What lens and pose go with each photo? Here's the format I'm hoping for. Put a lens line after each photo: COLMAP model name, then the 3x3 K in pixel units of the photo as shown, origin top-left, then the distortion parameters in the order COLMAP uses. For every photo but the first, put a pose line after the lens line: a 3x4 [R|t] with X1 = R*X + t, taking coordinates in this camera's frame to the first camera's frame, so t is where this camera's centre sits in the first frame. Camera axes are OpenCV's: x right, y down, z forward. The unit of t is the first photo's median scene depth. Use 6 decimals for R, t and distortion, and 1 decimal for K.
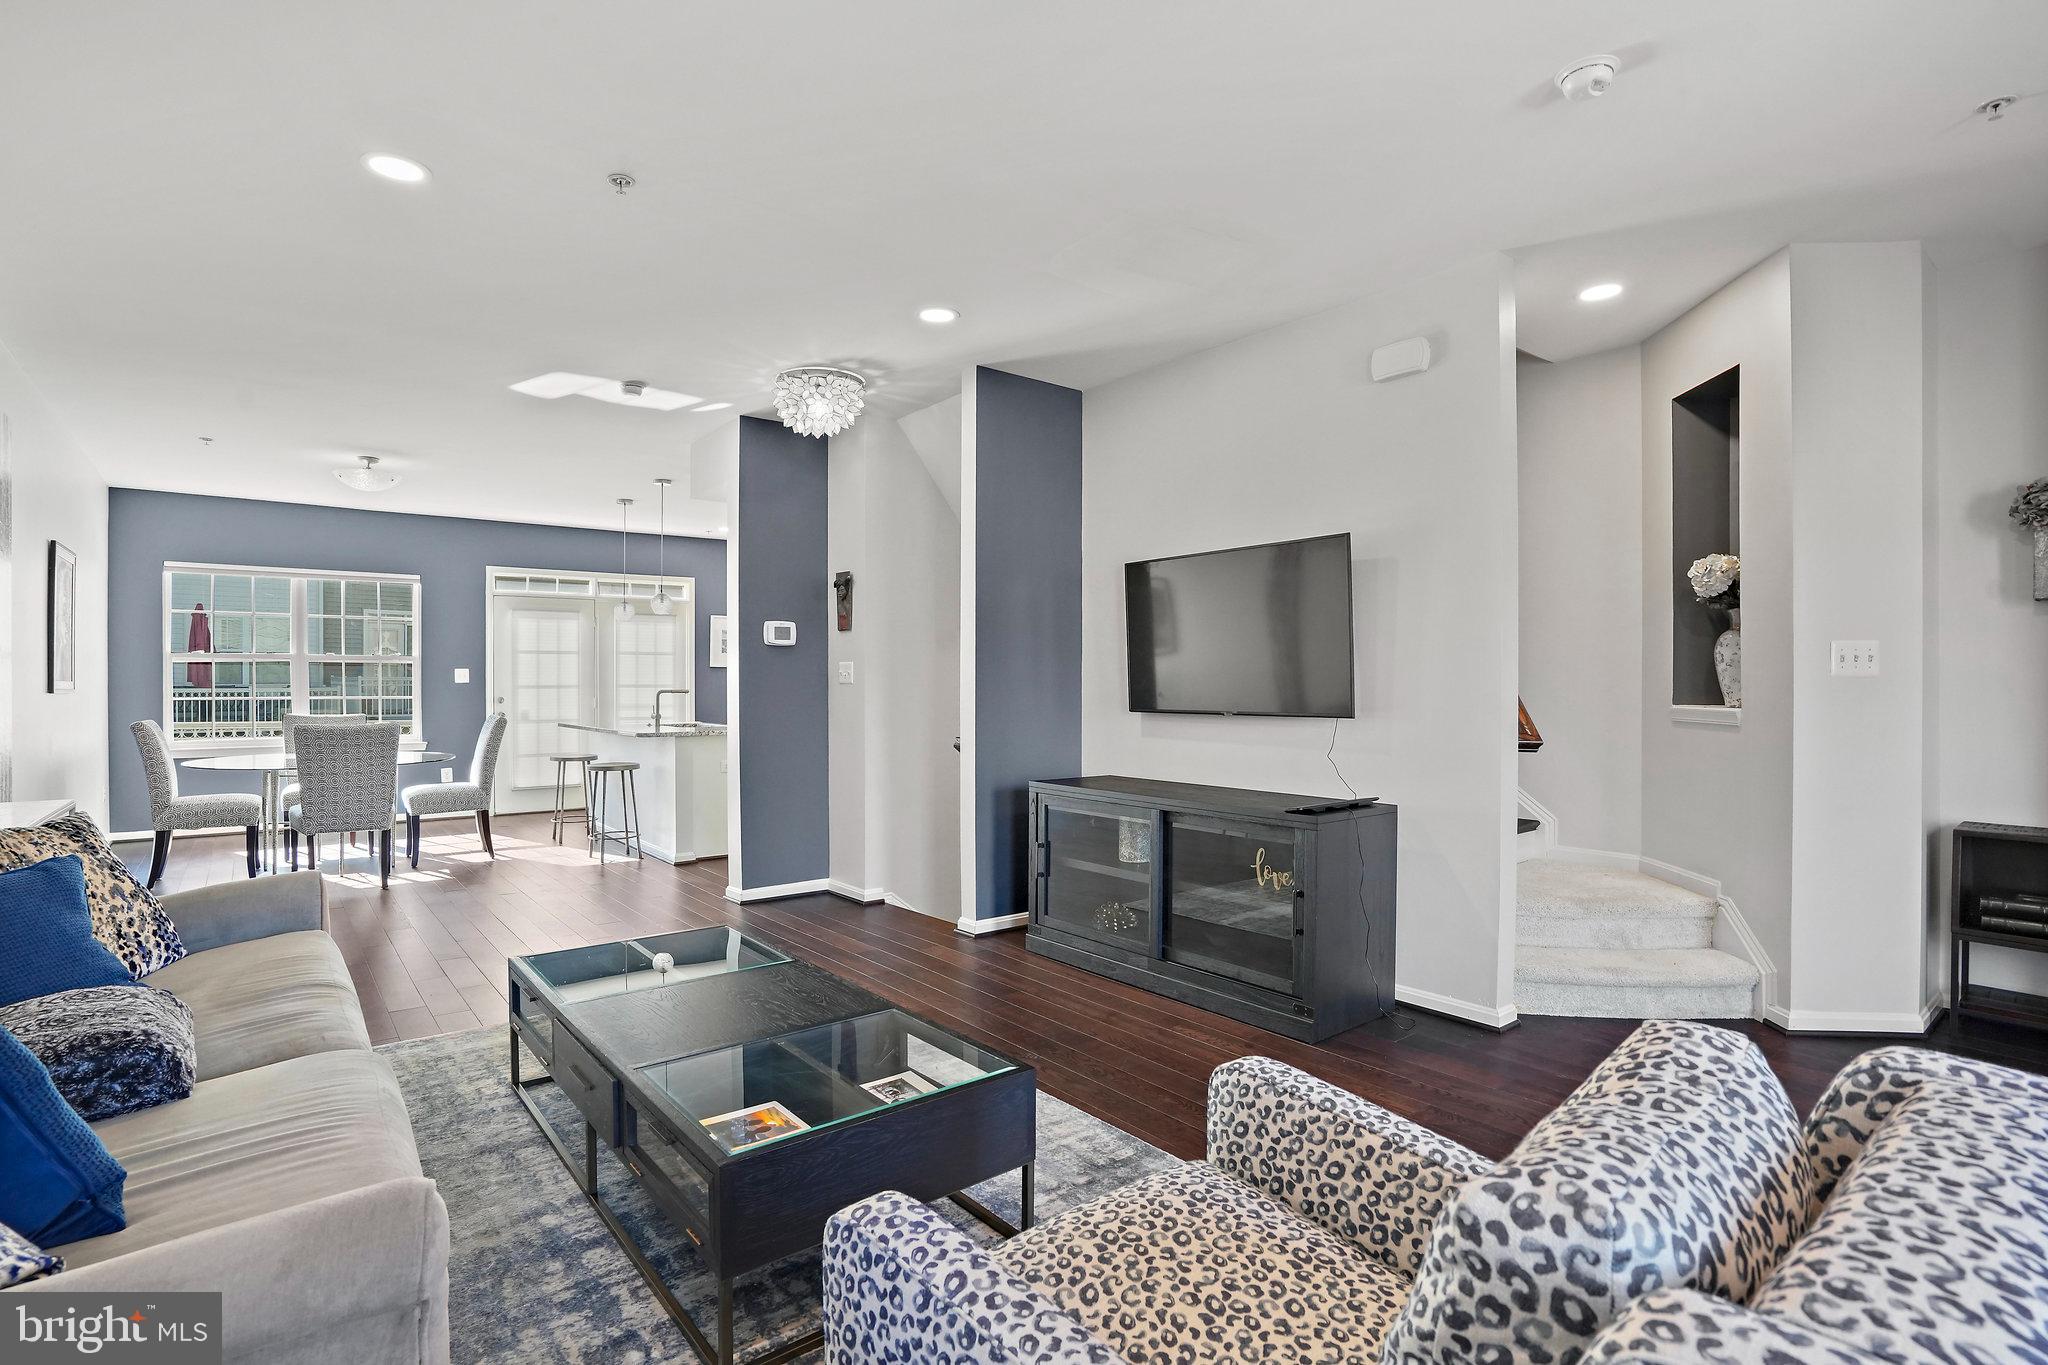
lens RADIAL K [[993.2, 0, 1011.5], [0, 993.2, 684.8], [0, 0, 1]] dist [-0.049759, 0.020396]
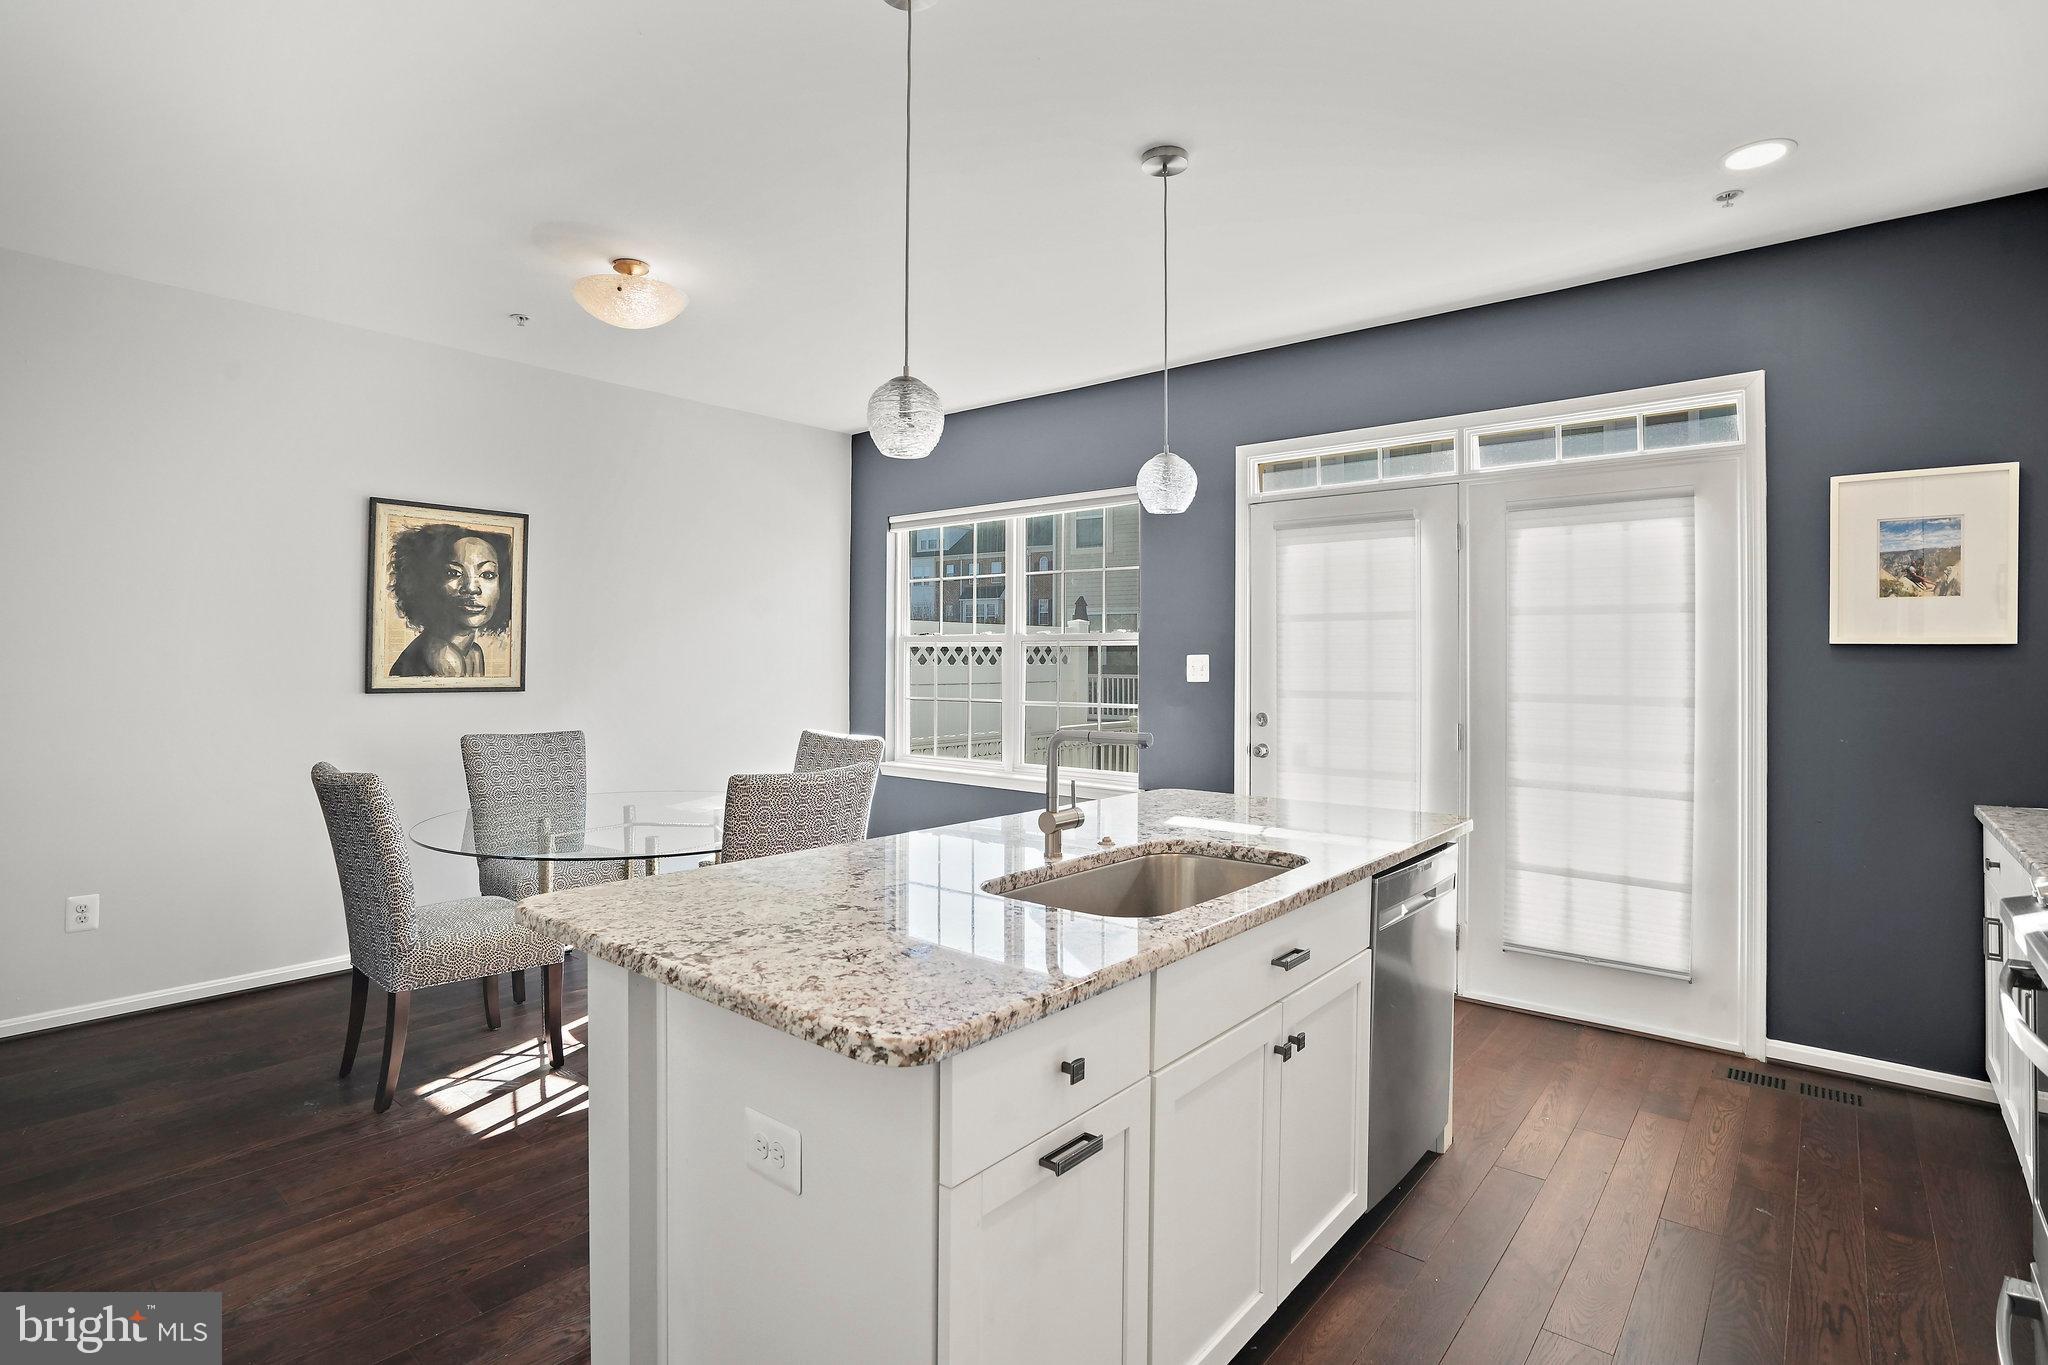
lens RADIAL K [[1016.8, 0, 1008.7], [0, 1016.8, 647.0], [0, 0, 1]] dist [-0.056134, 0.032801]
pose [[0.203176, -0.008672, -0.979104, -0.061993], [-0.007262, 0.999920, -0.010363, -0.014777], [0.979115, 0.009216, 0.203096, 0.831025]]
